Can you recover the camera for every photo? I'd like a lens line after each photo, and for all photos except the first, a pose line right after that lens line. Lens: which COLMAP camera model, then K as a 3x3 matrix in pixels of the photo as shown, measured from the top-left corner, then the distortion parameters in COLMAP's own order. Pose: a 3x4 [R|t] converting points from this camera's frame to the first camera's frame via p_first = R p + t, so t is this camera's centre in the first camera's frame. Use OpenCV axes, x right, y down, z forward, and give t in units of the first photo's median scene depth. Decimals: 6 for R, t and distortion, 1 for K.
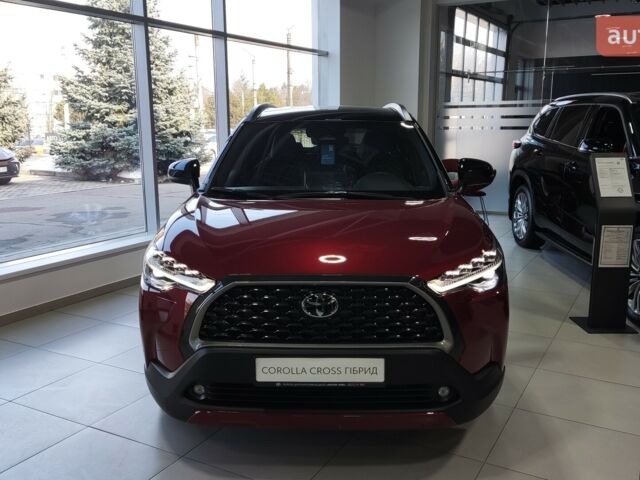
lens RADIAL K [[603.3, 0, 320.0], [0, 603.3, 240.0], [0, 0, 1]] dist [0.003861, 0.081308]
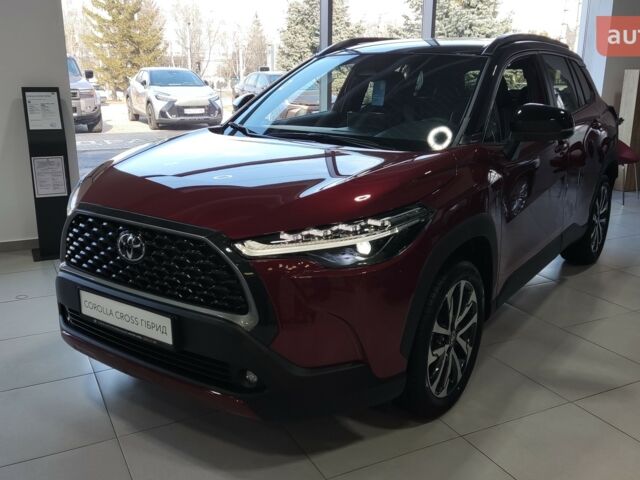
lens RADIAL K [[603.3, 0, 320.0], [0, 603.3, 240.0], [0, 0, 1]] dist [0.003861, 0.081308]
pose [[0.841875, 0.153041, -0.517519, 0.683812], [-0.112349, 0.987639, 0.109301, -0.033181], [0.527849, -0.033875, 0.848662, 0.358463]]
